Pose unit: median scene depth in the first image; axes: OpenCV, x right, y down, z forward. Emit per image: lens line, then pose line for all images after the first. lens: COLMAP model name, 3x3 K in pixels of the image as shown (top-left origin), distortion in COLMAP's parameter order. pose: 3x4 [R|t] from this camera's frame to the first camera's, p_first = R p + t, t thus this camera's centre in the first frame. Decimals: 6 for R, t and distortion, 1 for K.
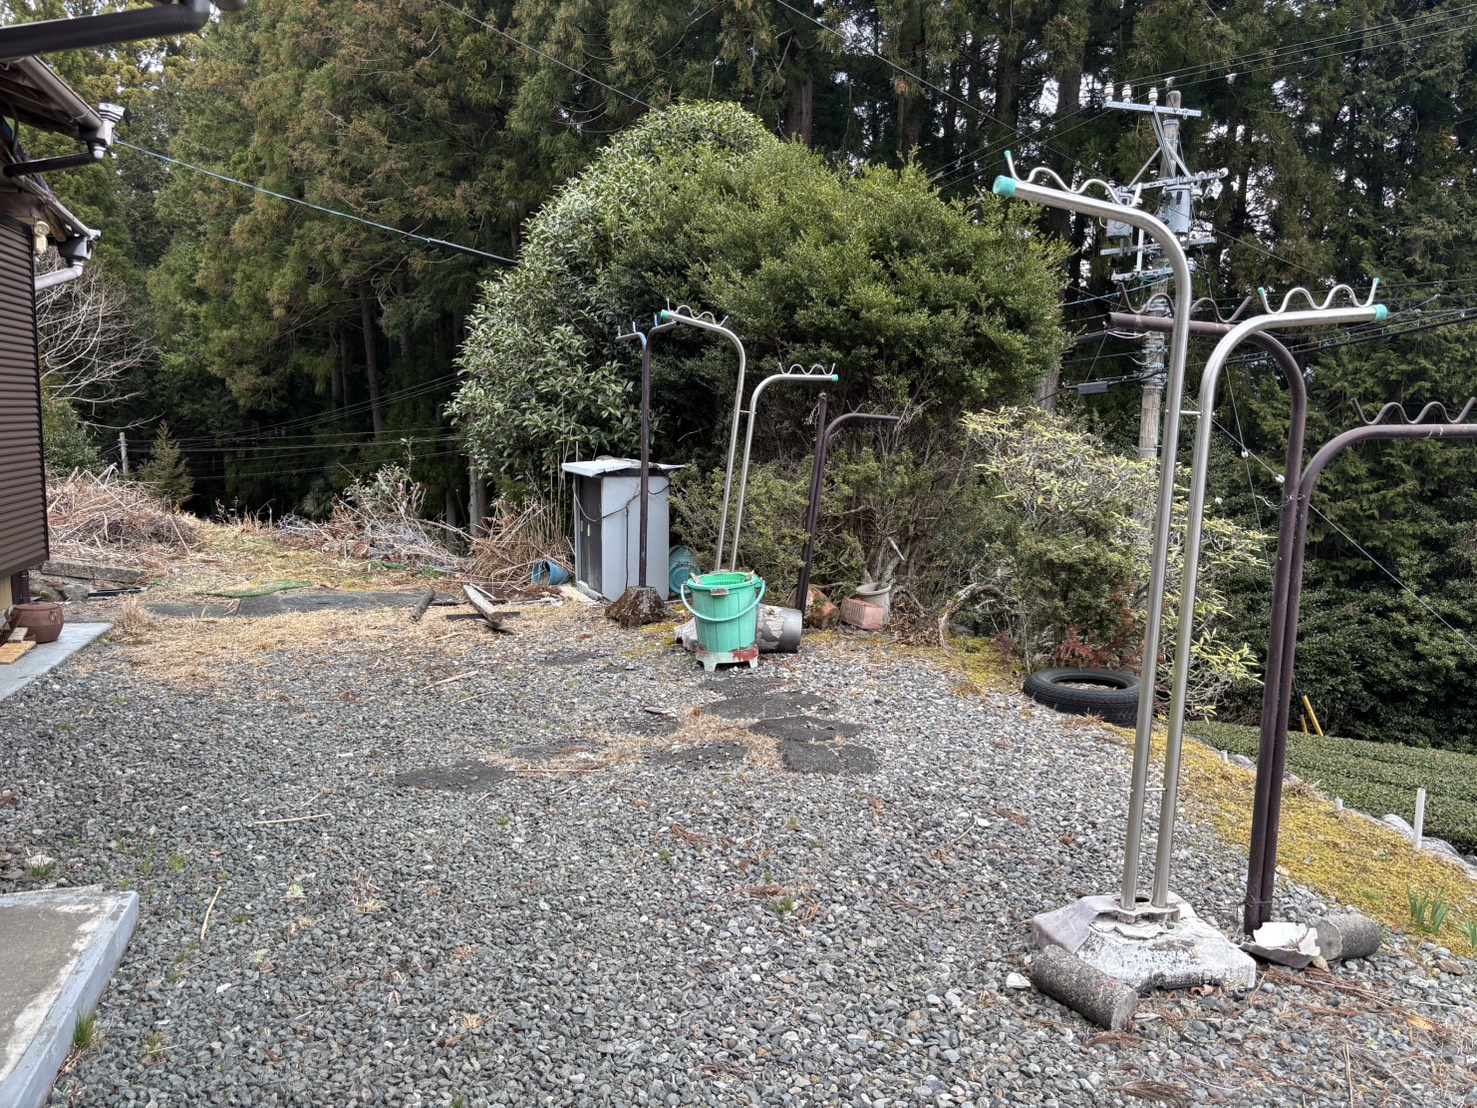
lens RADIAL K [[1098.6, 0, 738.5], [0, 1098.6, 554.0], [0, 0, 1]] dist [0.015452, -0.001658]
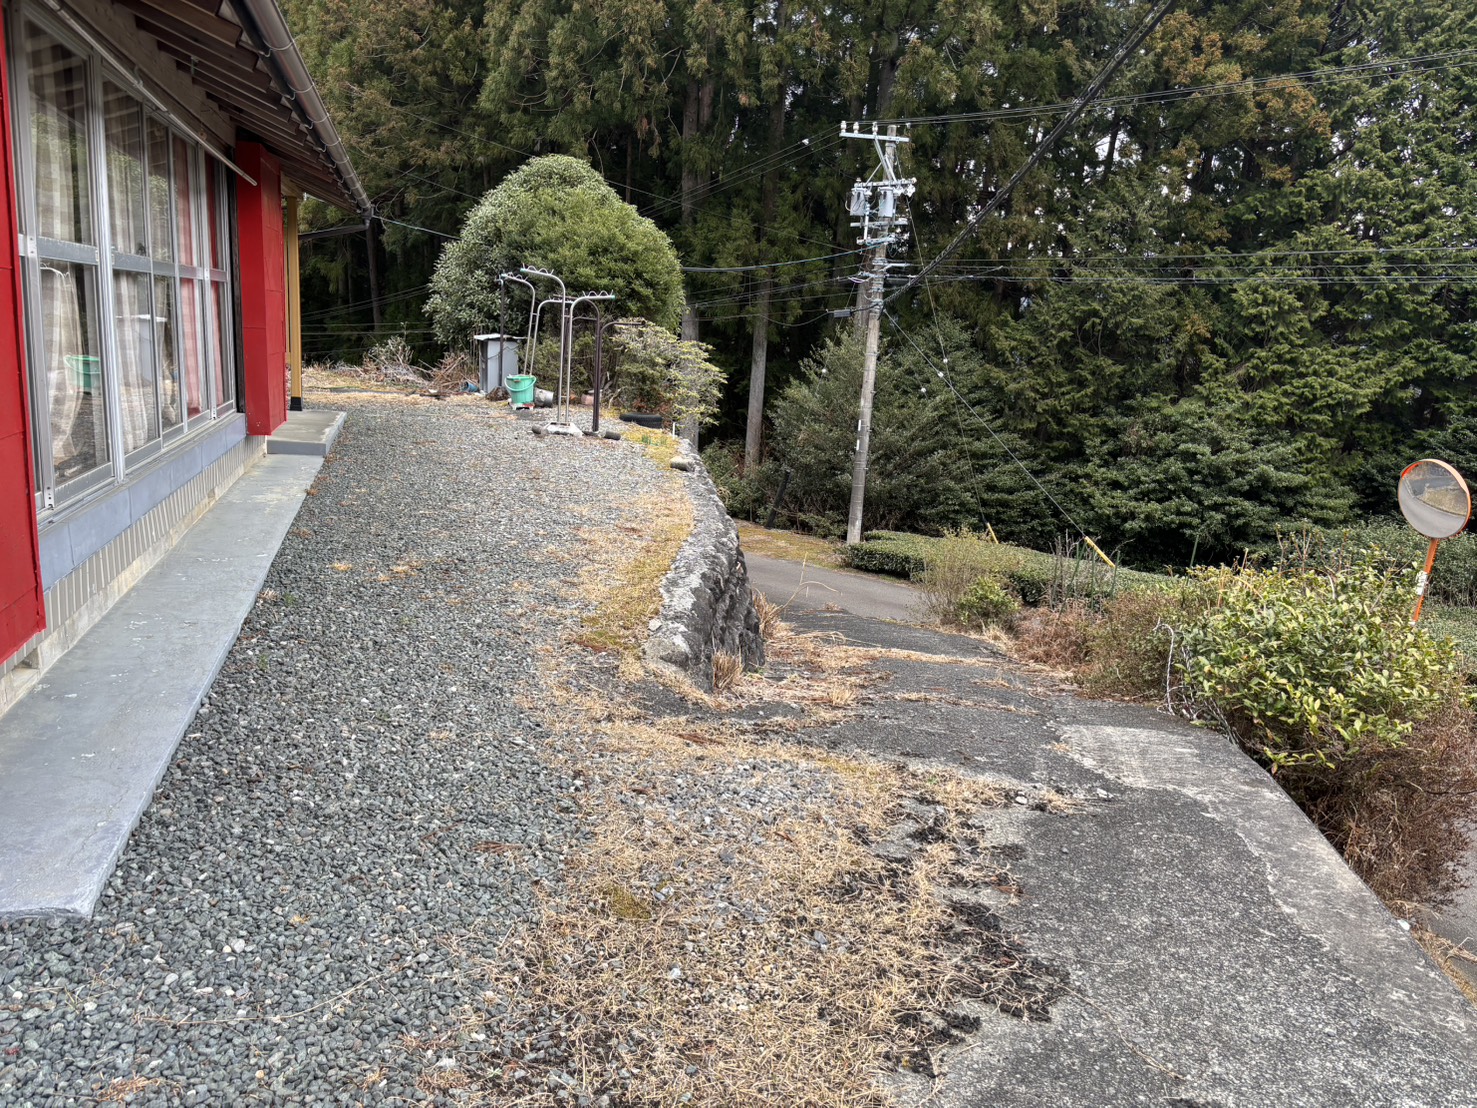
lens RADIAL K [[1098.6, 0, 738.5], [0, 1098.6, 554.0], [0, 0, 1]] dist [0.015452, -0.001658]
pose [[0.999132, 0.040366, 0.010299, 0.297335], [-0.041043, 0.996160, 0.077333, 0.131855], [-0.007137, -0.077688, 0.996952, -1.011996]]
